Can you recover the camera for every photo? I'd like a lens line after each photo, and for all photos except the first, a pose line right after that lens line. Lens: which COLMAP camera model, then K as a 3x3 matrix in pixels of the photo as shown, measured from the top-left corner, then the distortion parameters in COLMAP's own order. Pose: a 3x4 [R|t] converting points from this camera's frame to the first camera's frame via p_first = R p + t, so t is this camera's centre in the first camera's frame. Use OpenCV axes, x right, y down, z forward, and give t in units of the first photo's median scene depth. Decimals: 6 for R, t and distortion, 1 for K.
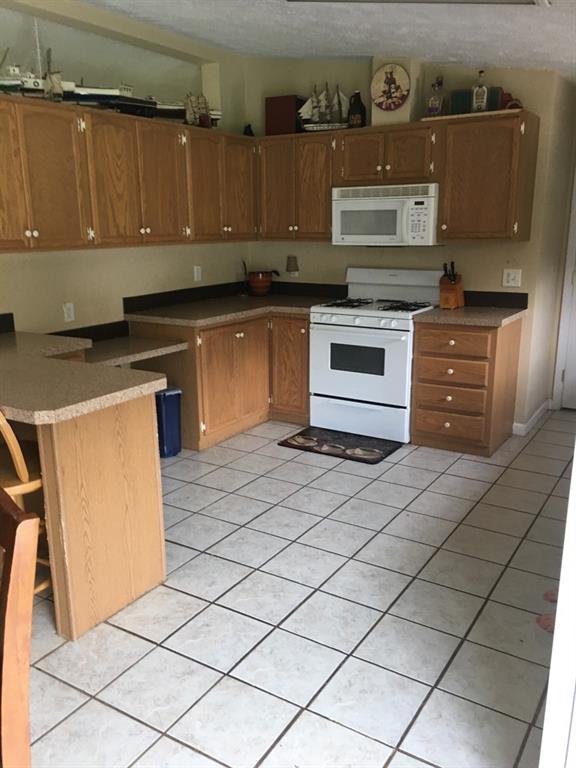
lens RADIAL K [[650.0, 0, 286.3], [0, 650.0, 383.2], [0, 0, 1]] dist [0.056988, -0.019830]
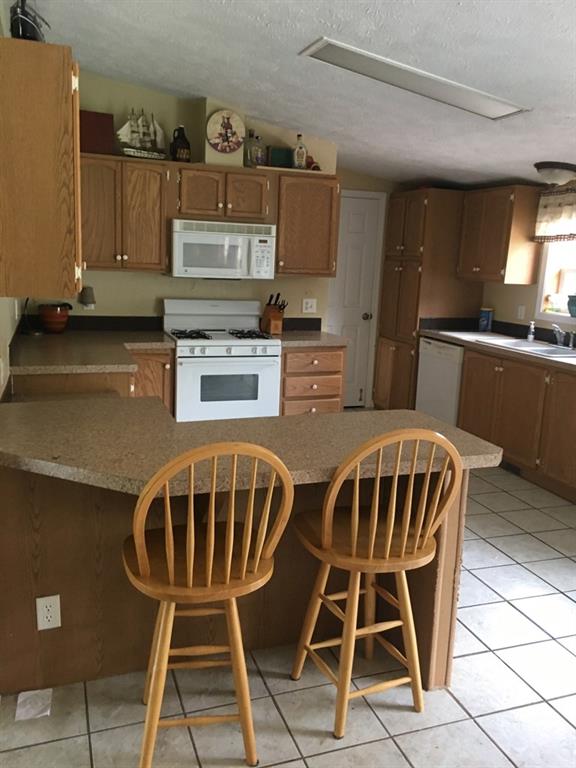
lens RADIAL K [[650.0, 0, 282.9], [0, 650.0, 385.7], [0, 0, 1]] dist [0.056988, -0.019830]
pose [[0.626230, -0.122923, 0.769887, -0.635323], [0.143826, 0.988758, 0.040881, -0.070737], [-0.766257, 0.085129, 0.636870, 0.280376]]
